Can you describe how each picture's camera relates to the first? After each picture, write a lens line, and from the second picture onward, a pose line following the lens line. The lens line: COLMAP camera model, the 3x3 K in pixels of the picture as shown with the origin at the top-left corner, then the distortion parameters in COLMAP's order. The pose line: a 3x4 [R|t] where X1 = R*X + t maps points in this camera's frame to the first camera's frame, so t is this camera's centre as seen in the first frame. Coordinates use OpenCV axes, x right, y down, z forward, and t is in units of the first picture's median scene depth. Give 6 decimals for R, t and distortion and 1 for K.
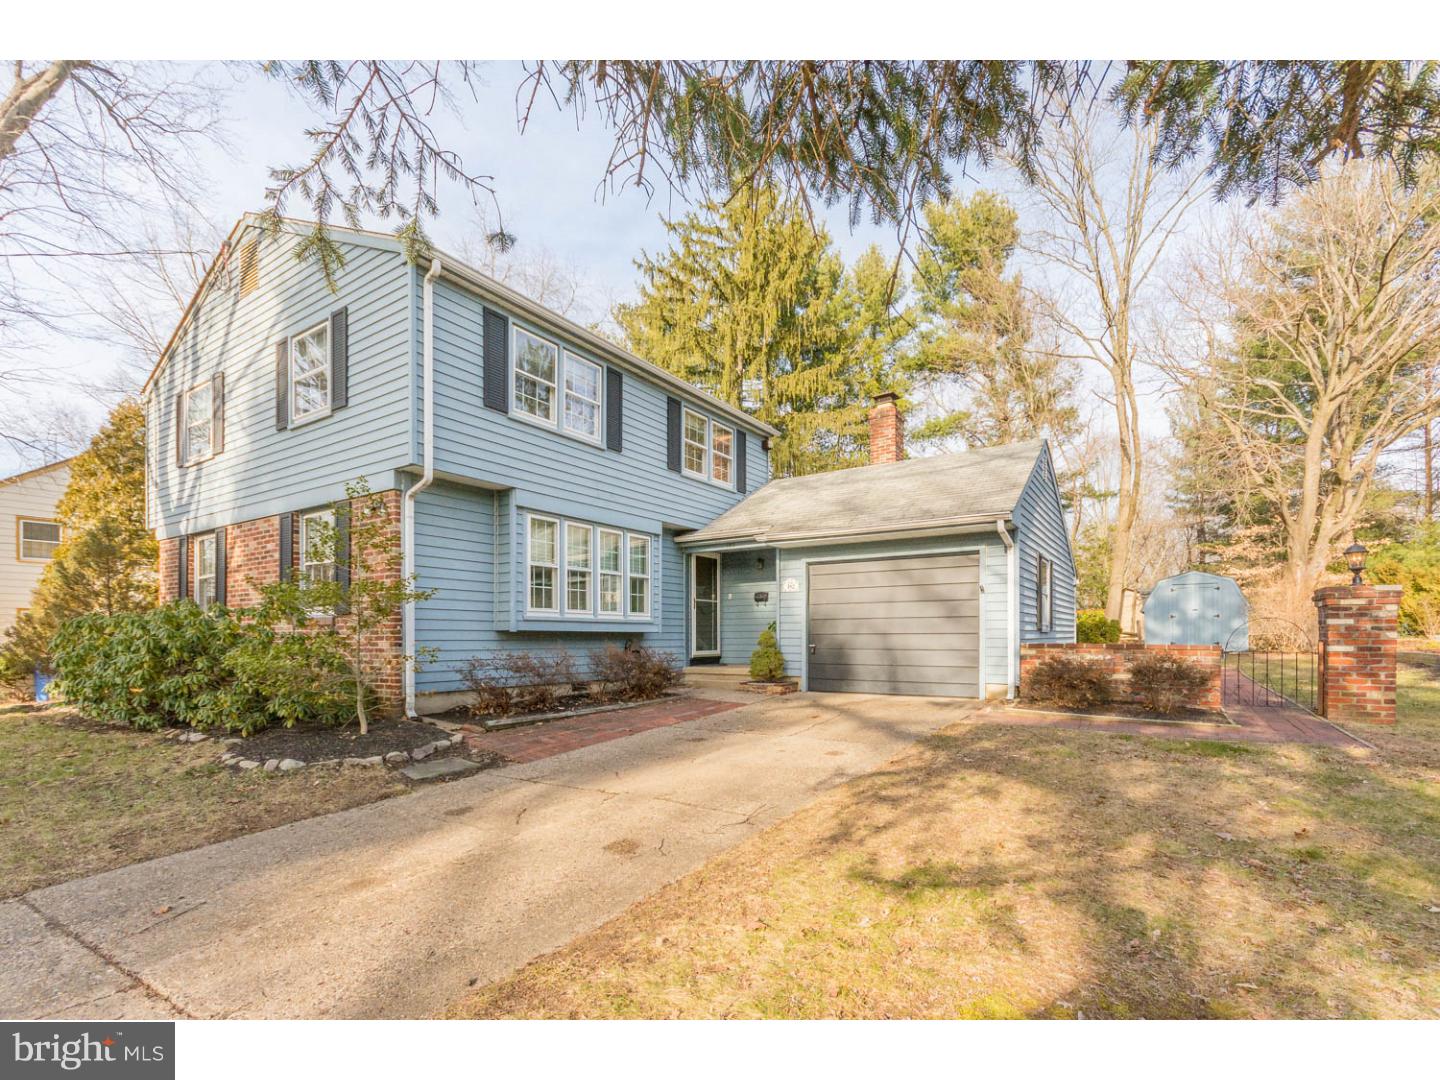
lens RADIAL K [[657.7, 0, 700.0], [0, 657.7, 634.1], [0, 0, 1]] dist [0.001558, 0.000516]
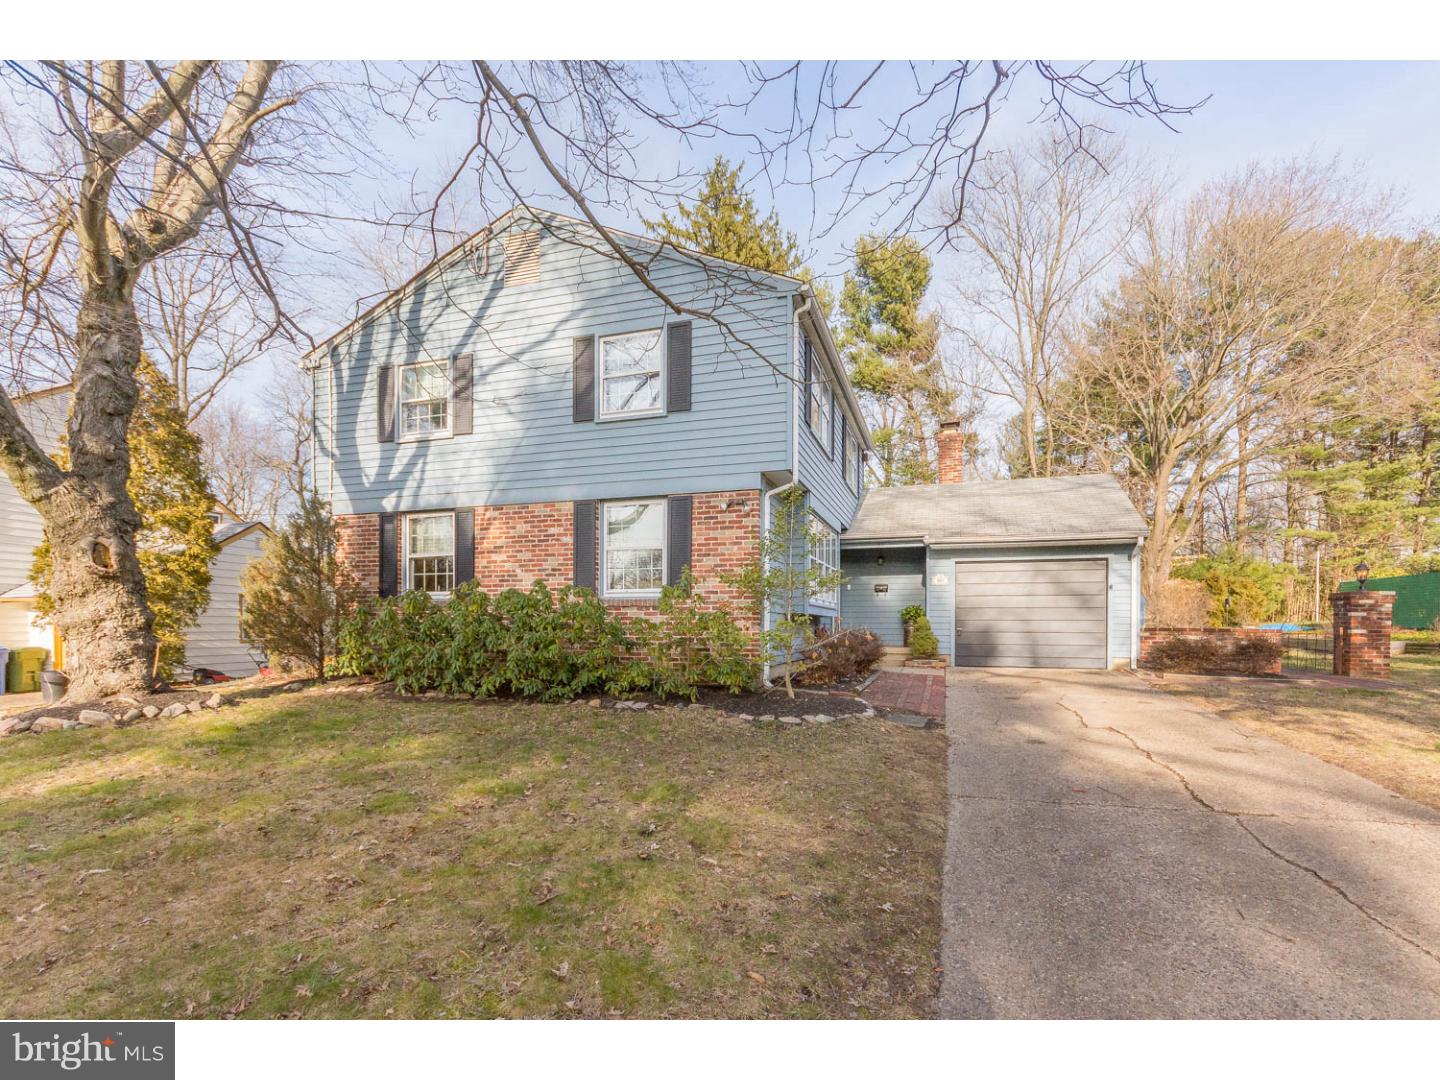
lens RADIAL K [[657.7, 0, 700.0], [0, 657.7, 634.1], [0, 0, 1]] dist [0.001558, 0.000516]
pose [[0.965837, 0.004621, 0.259109, -0.687342], [-0.008670, 0.999857, 0.014488, 0.014452], [-0.259005, -0.016240, 0.965740, -0.073298]]
